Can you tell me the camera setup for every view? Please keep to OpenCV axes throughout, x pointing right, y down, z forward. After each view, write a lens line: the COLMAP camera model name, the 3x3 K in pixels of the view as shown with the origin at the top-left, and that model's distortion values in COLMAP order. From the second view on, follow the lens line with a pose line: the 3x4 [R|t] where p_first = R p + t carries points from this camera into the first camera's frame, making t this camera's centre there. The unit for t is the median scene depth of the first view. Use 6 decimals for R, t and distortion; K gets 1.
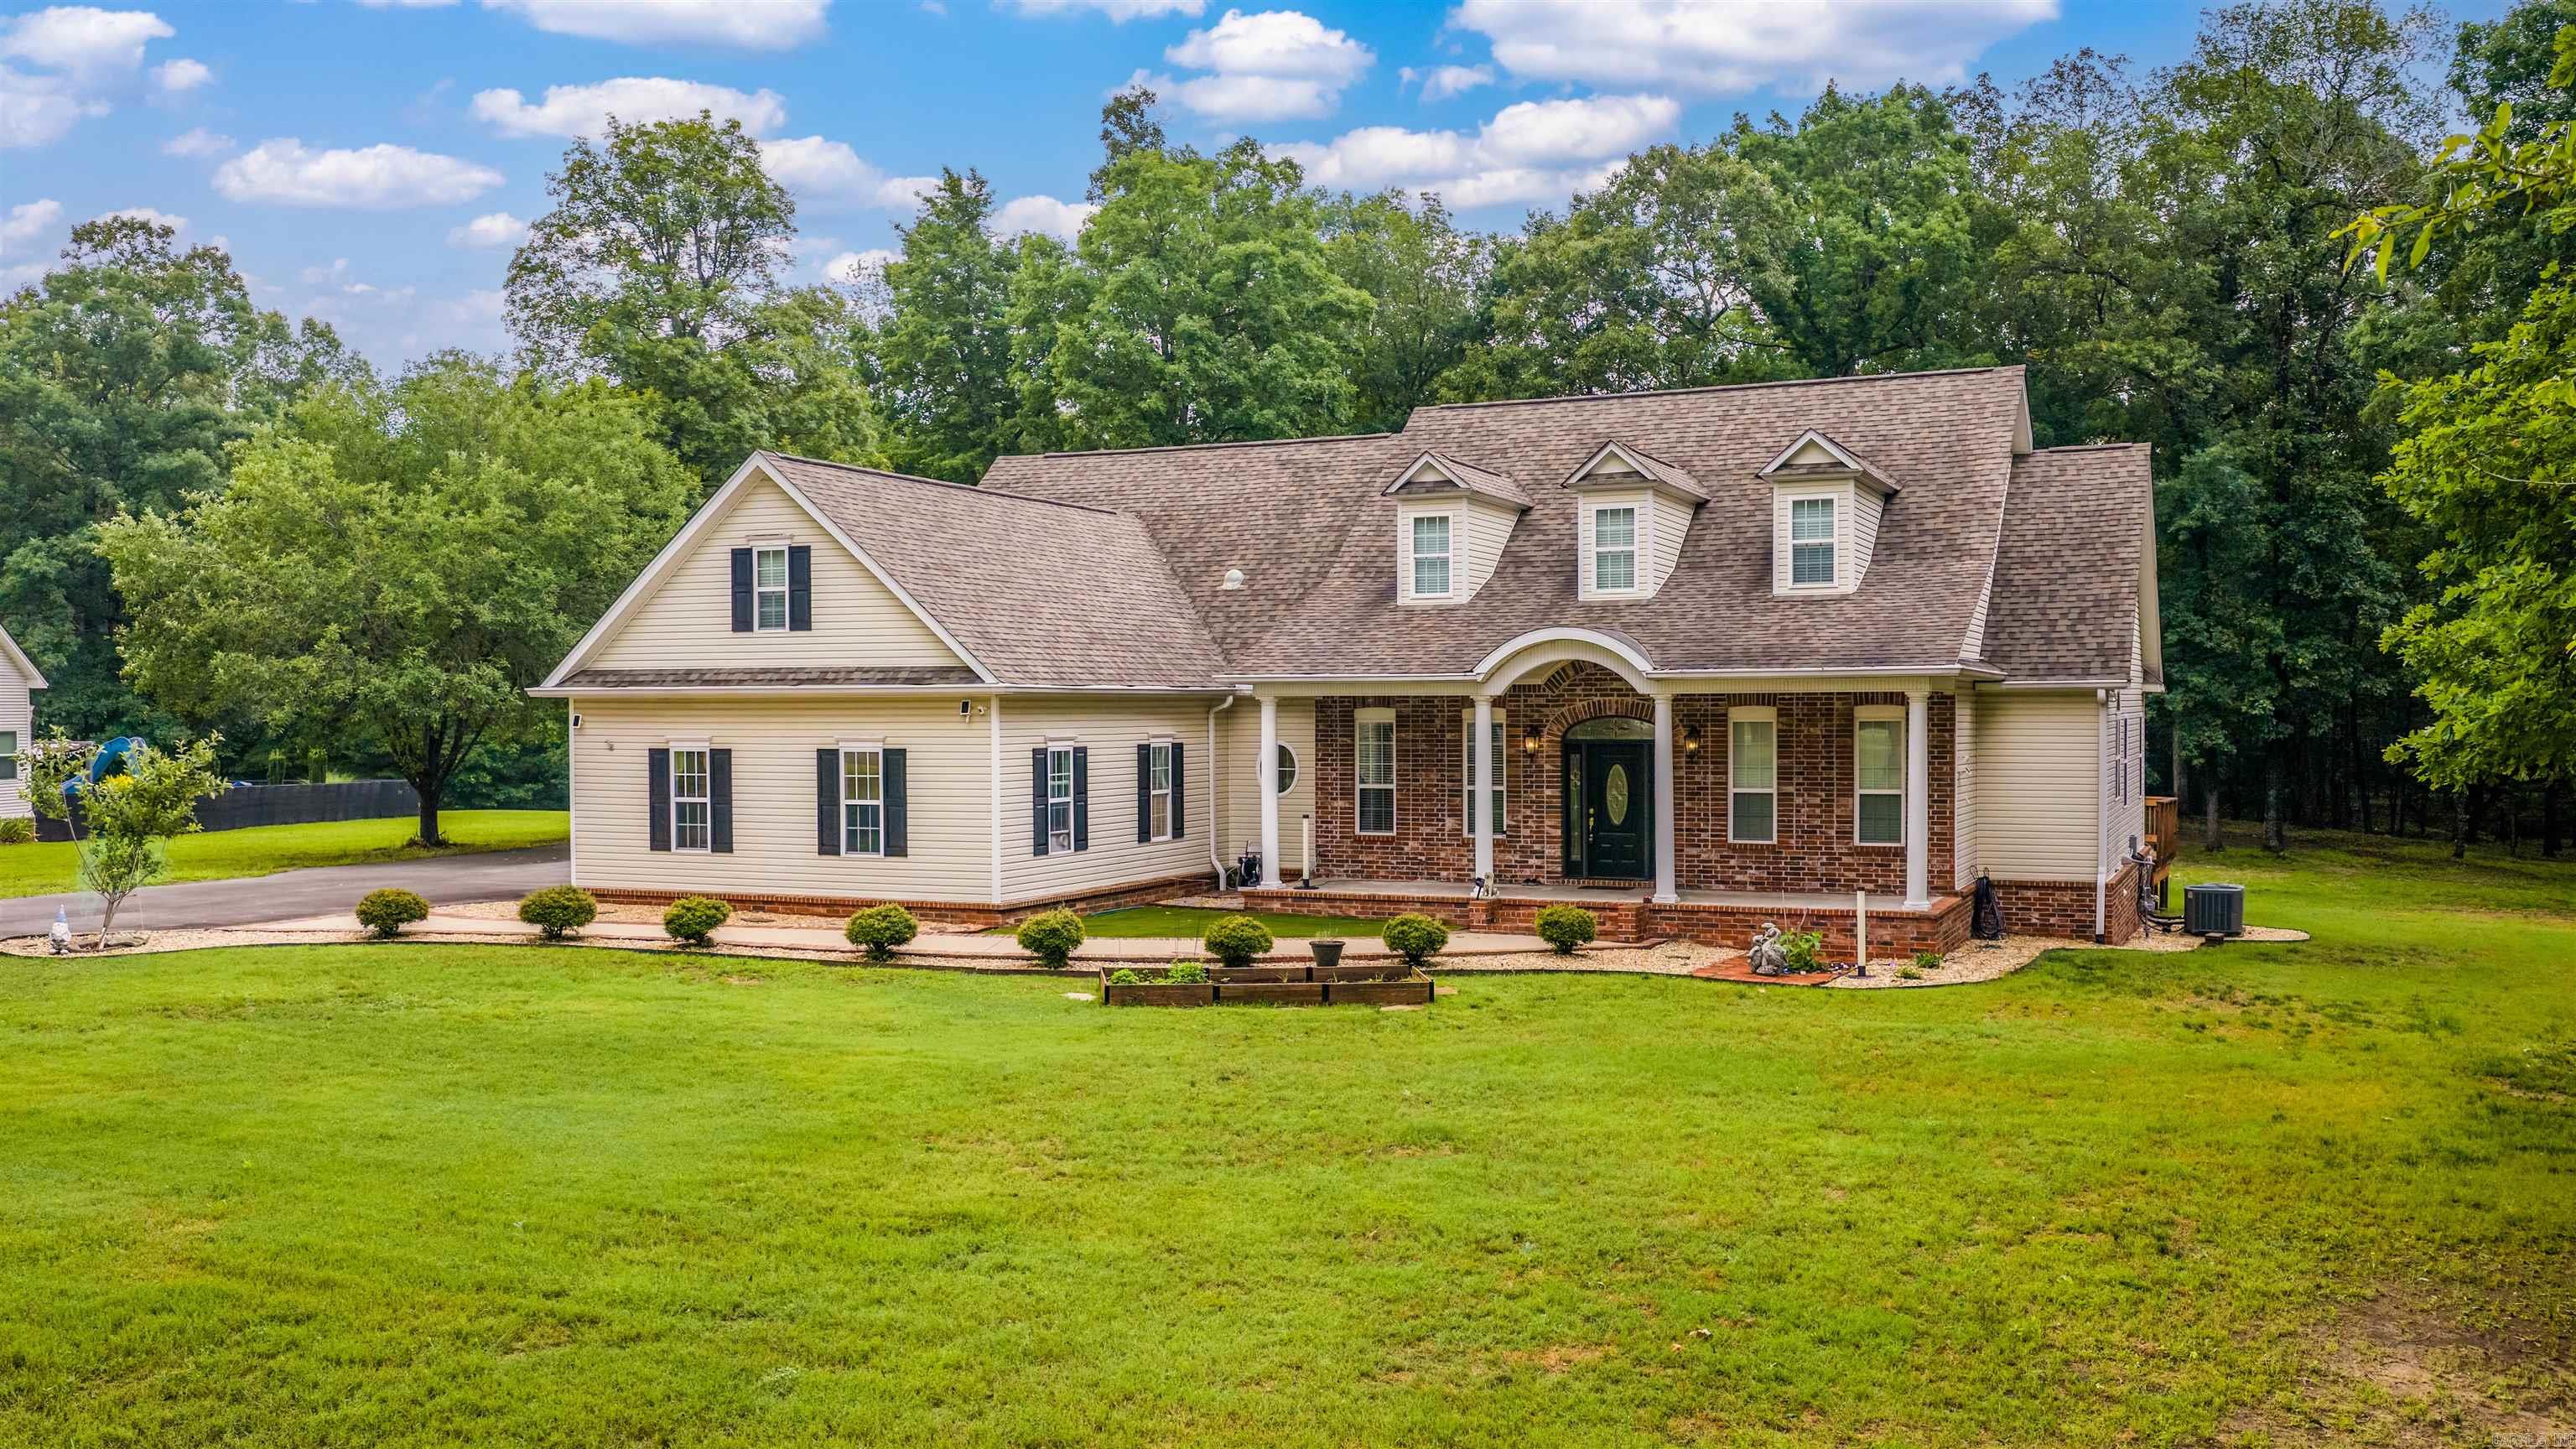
lens RADIAL K [[2194.7, 0, 1284.4], [0, 2194.7, 736.0], [0, 0, 1]] dist [0.050139, -0.125659]
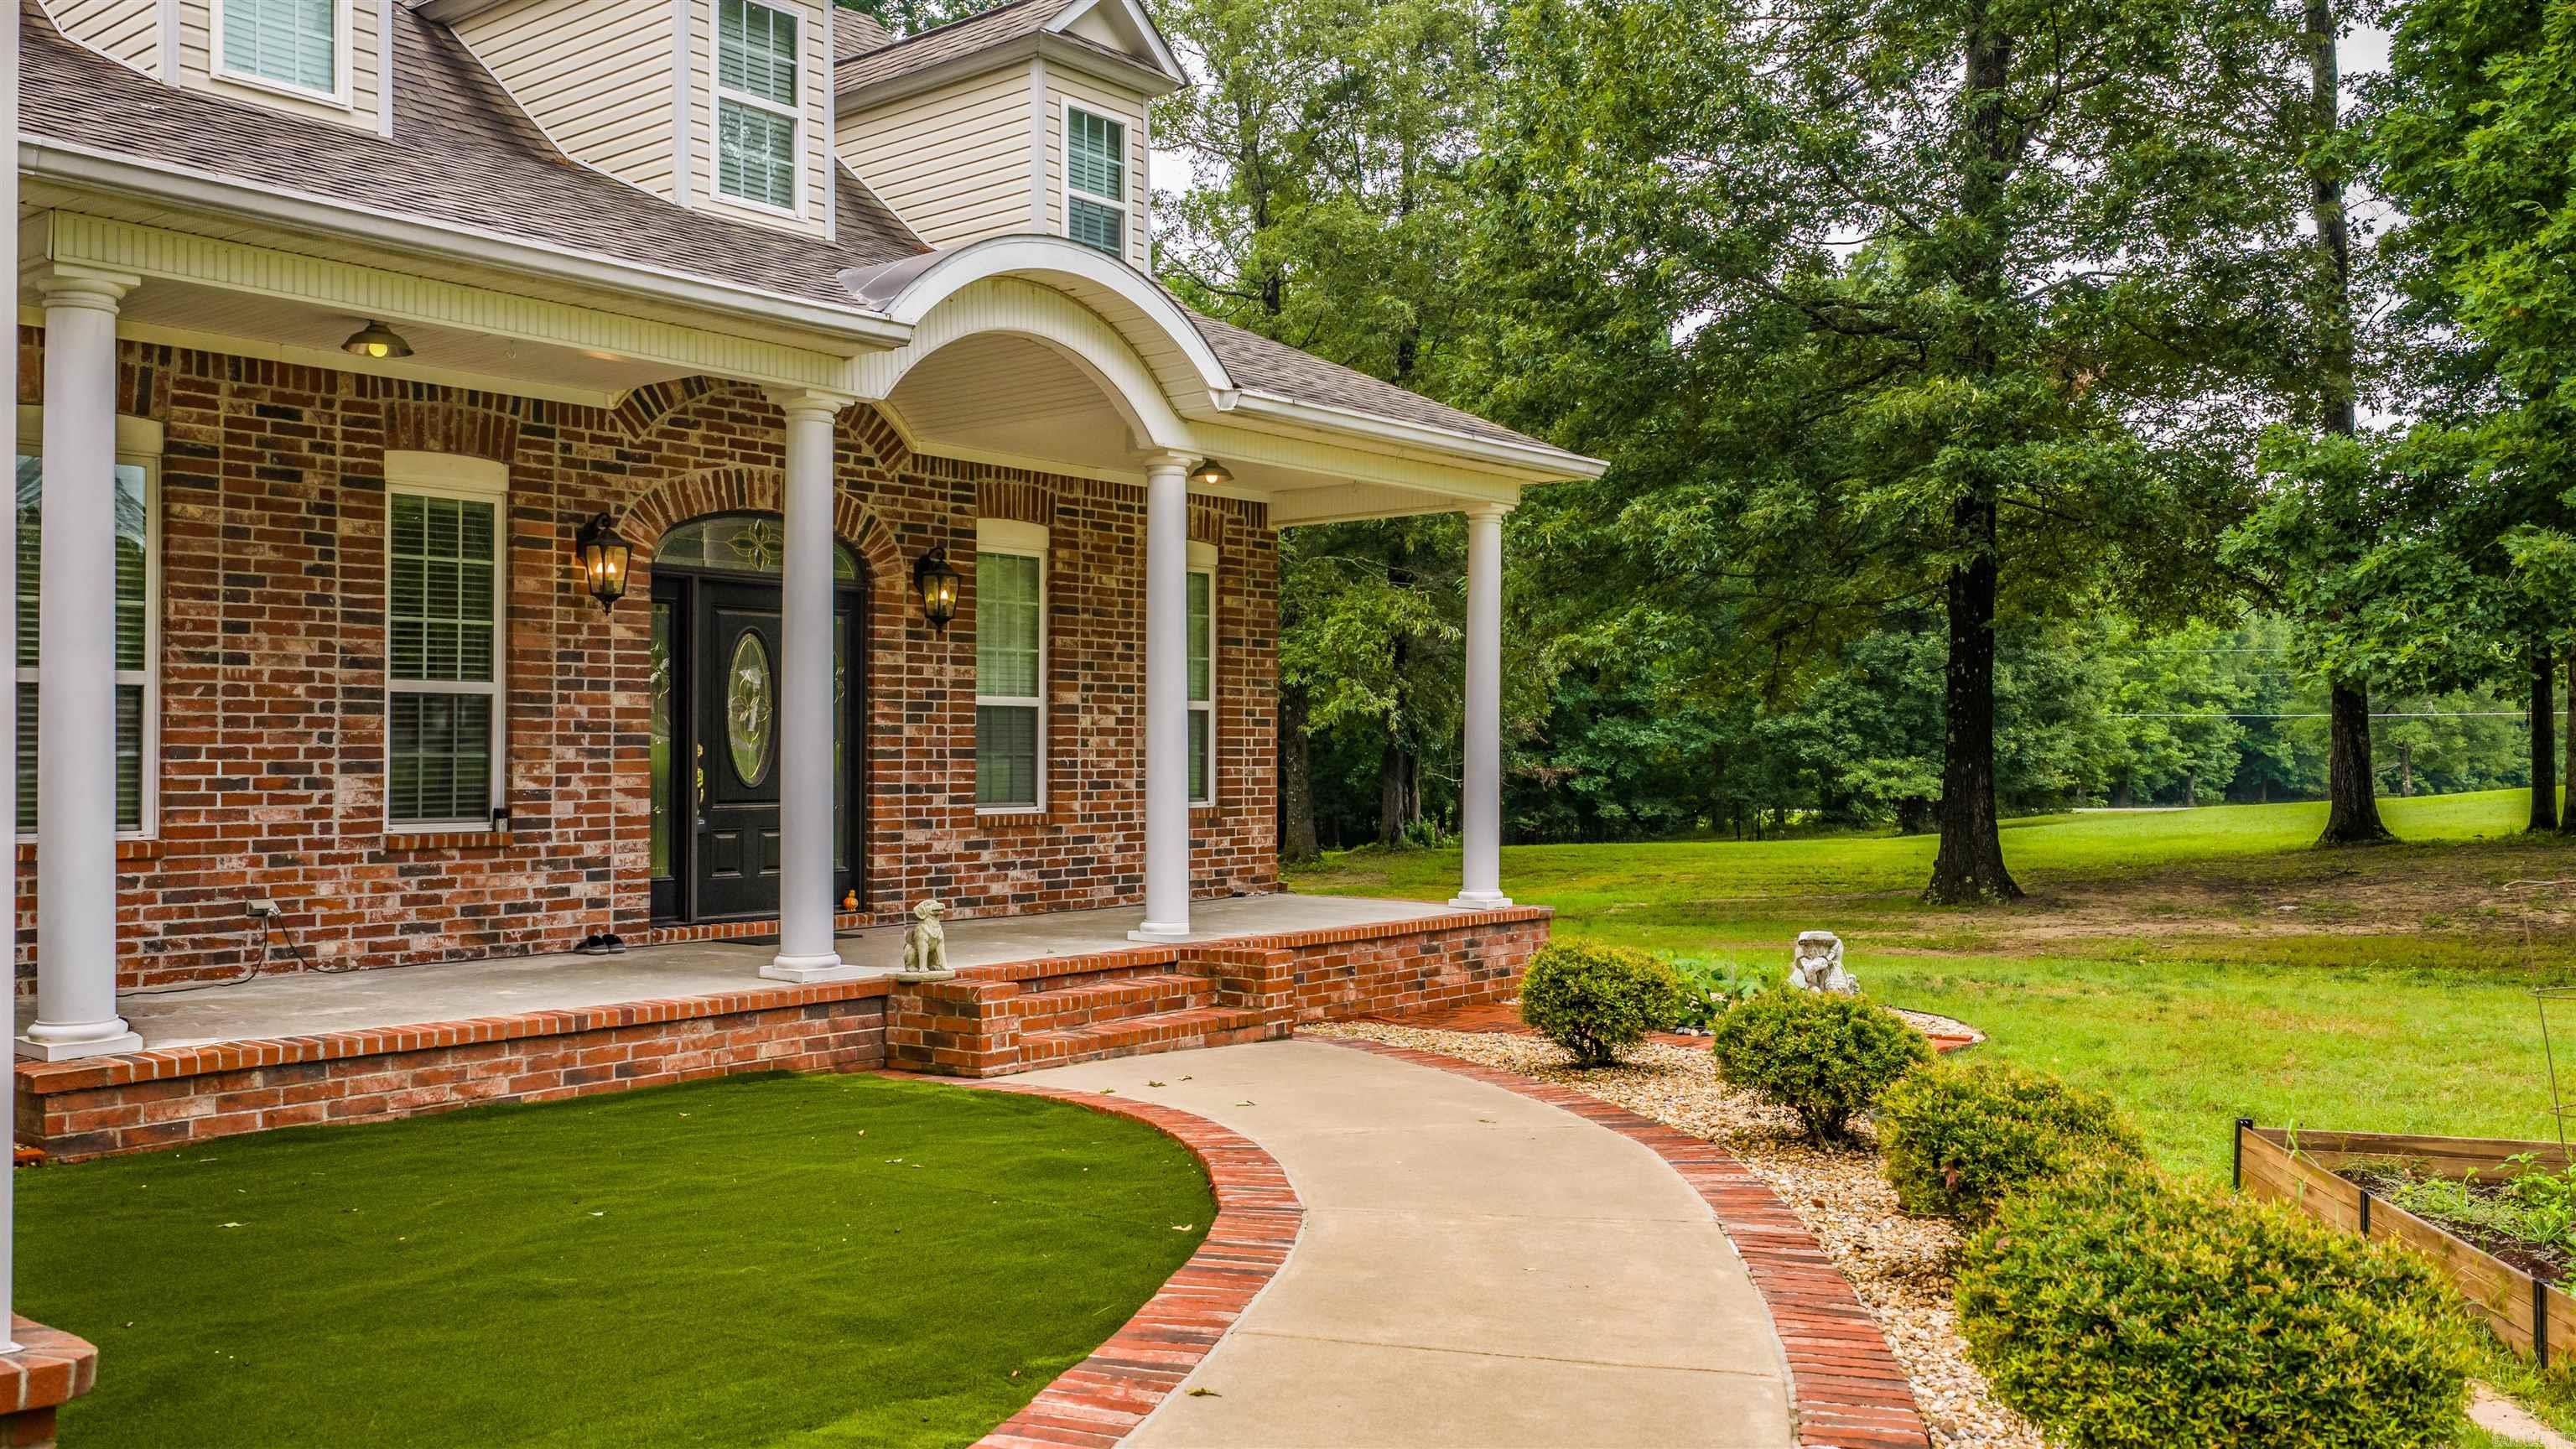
lens RADIAL K [[2136.2, 0, 1301.4], [0, 2136.2, 736.9], [0, 0, 1]] dist [0.008676, -0.018160]
pose [[0.238441, 0.013656, 0.971061, -0.214820], [0.014029, 0.999748, -0.017505, 0.041658], [-0.971056, 0.017797, 0.238189, 0.837465]]
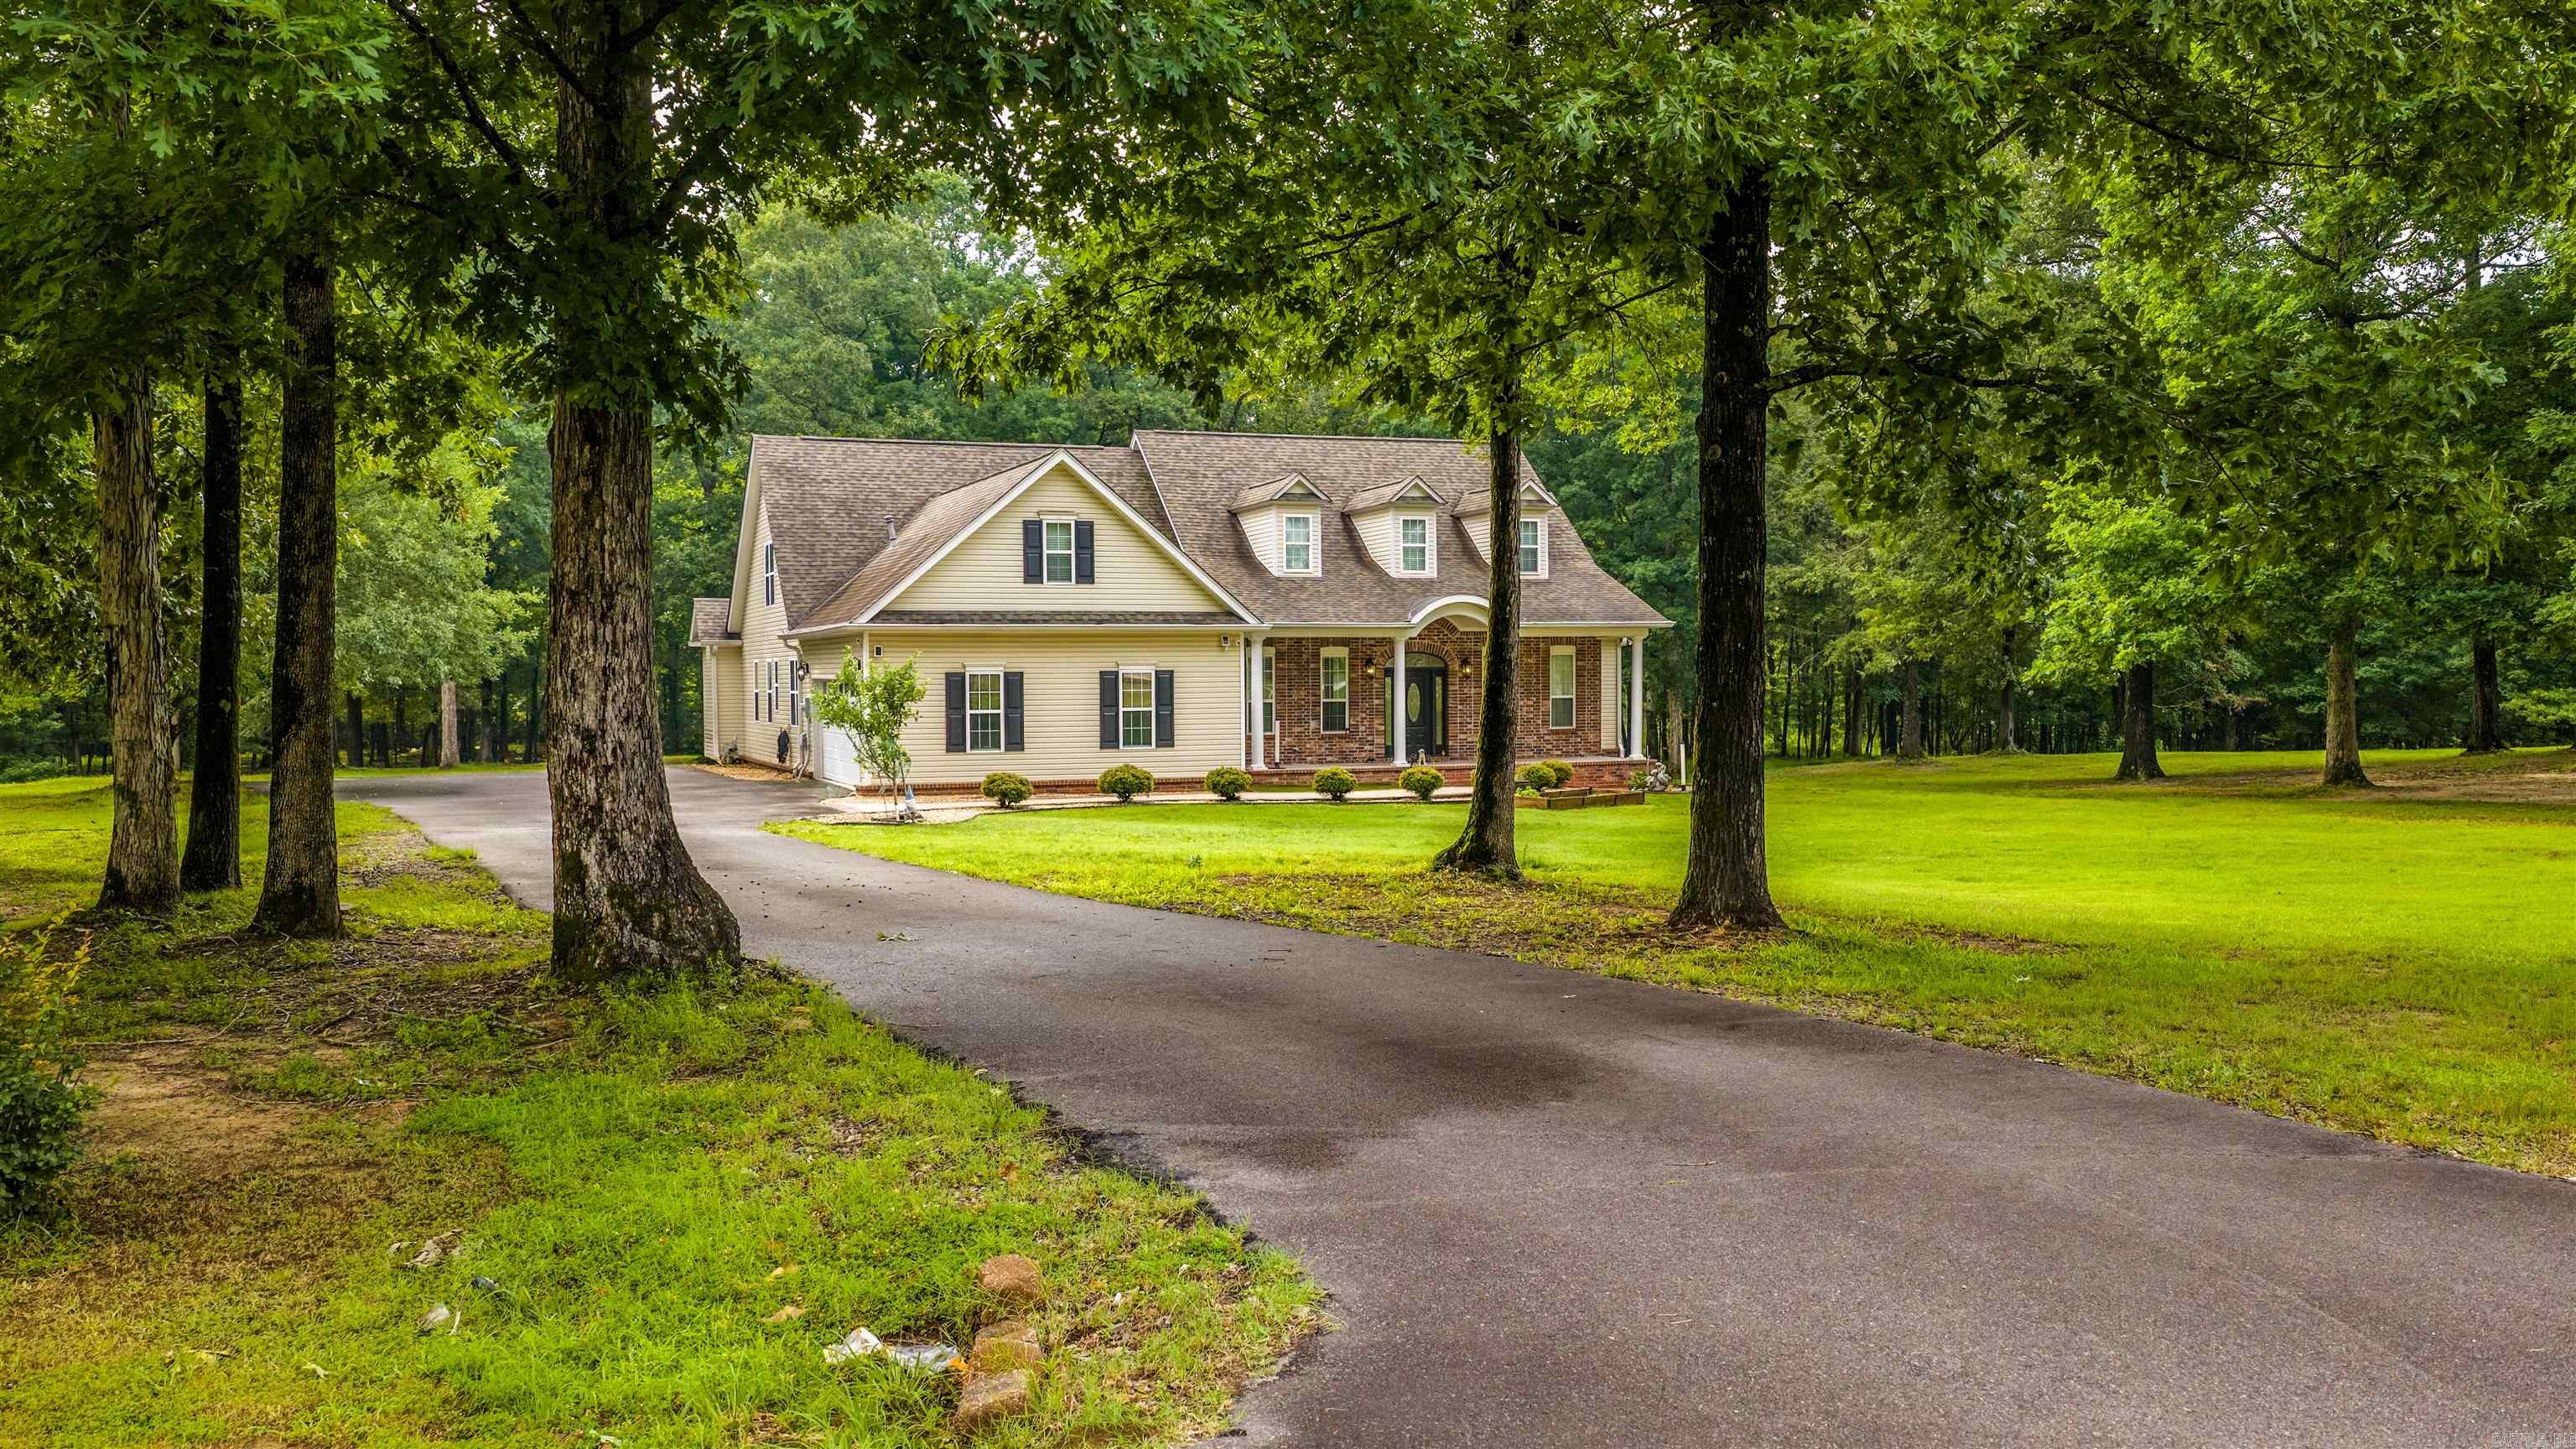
lens RADIAL K [[2230.9, 0, 1302.9], [0, 2230.9, 741.2], [0, 0, 1]] dist [0.003985, -0.013508]
pose [[0.696484, -0.023430, 0.717190, -1.079341], [0.015265, 0.999724, 0.017835, 0.025613], [-0.717410, -0.001474, 0.696650, -0.049553]]
